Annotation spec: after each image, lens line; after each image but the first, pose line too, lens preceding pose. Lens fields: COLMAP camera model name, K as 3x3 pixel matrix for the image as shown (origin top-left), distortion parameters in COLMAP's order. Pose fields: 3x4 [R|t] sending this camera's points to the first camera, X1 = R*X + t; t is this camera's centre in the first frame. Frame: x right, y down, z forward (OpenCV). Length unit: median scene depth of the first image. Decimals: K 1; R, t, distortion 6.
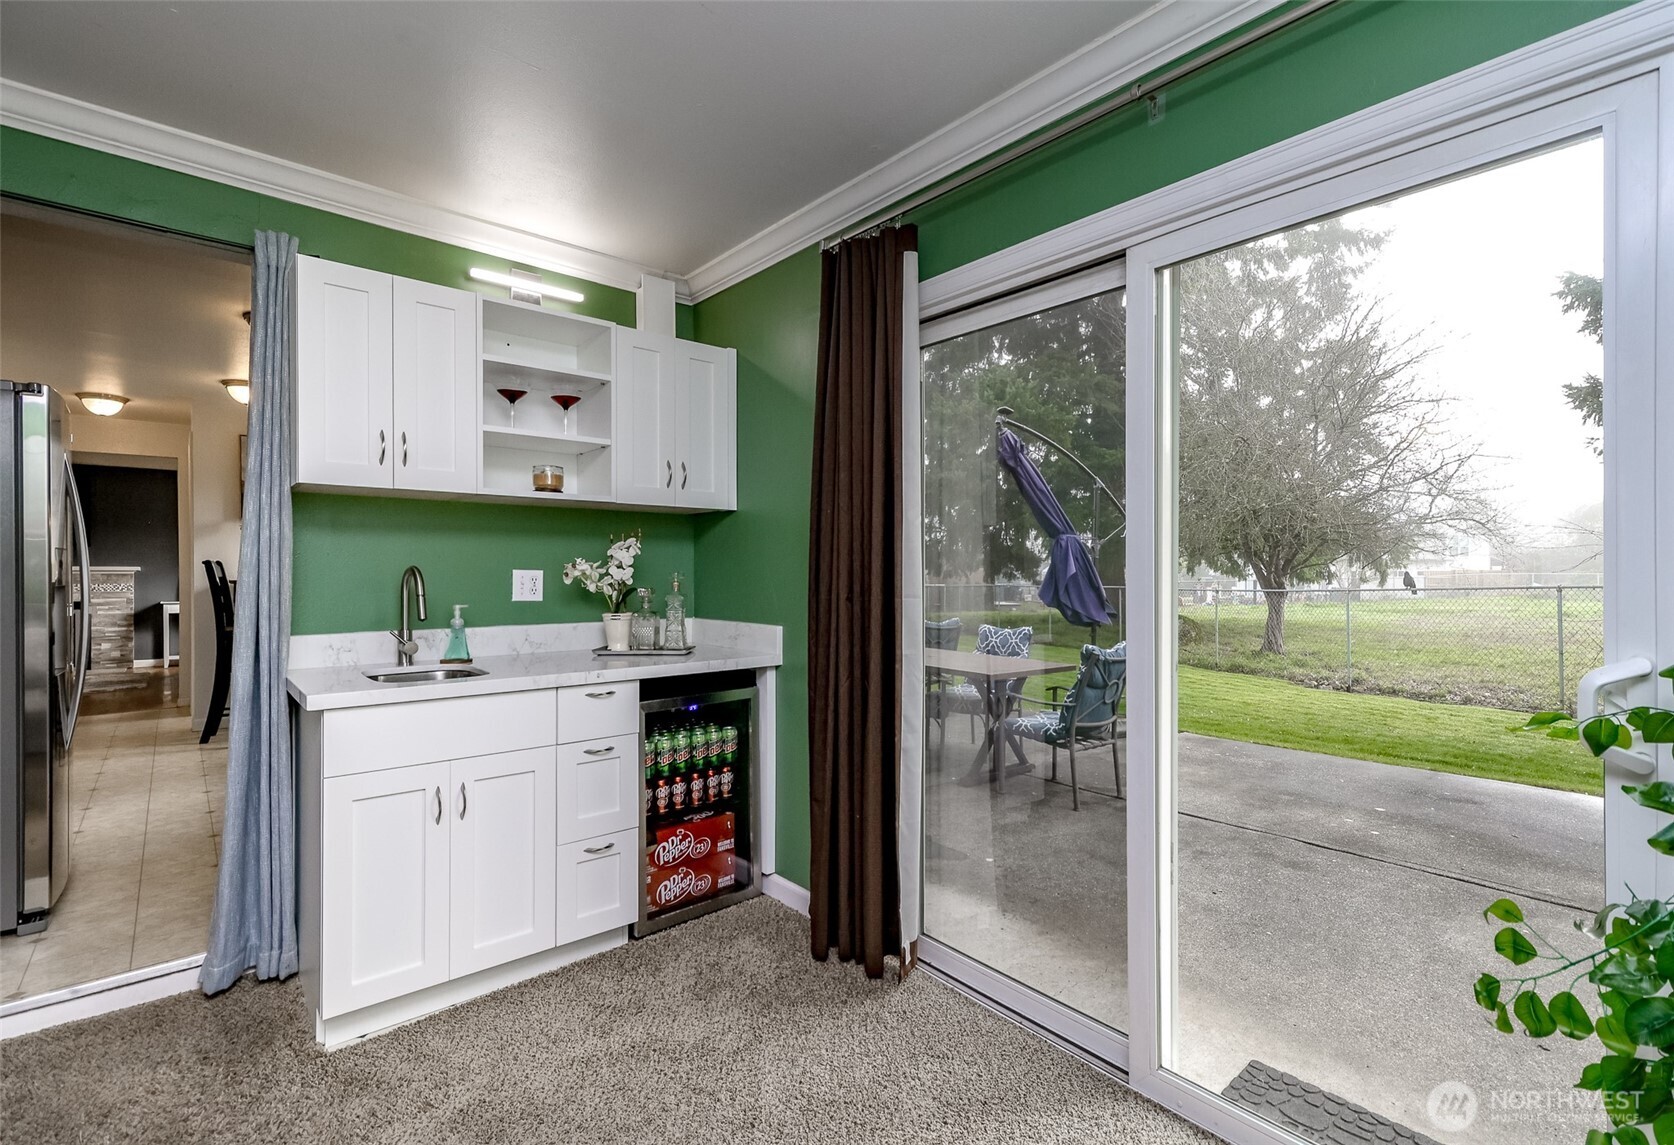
lens RADIAL K [[774.9, 0, 843.3], [0, 774.9, 575.4], [0, 0, 1]] dist [-0.000490, -0.000996]
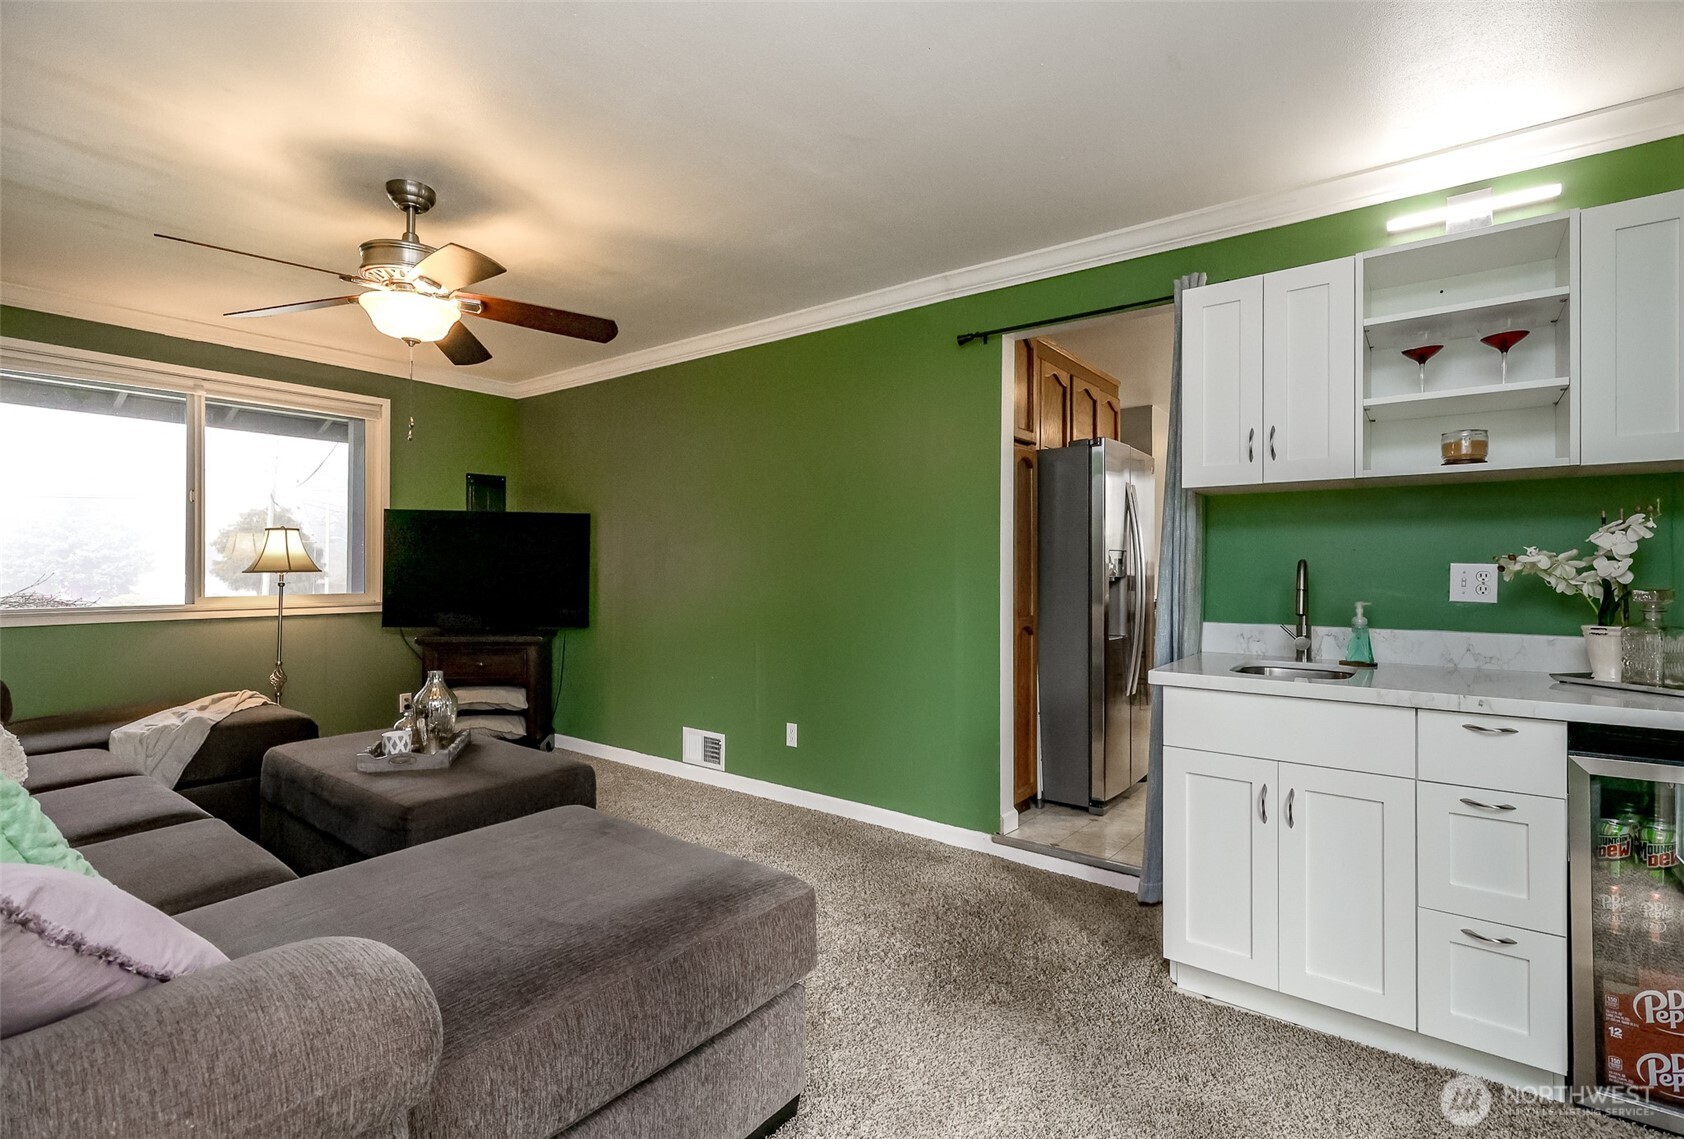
lens RADIAL K [[762.5, 0, 846.6], [0, 762.5, 562.7], [0, 0, 1]] dist [-0.000660, -0.000550]
pose [[0.206675, -0.008083, -0.978376, 0.250367], [-0.003716, 0.999952, -0.009046, 0.002279], [0.978403, 0.005505, 0.206635, 0.226840]]
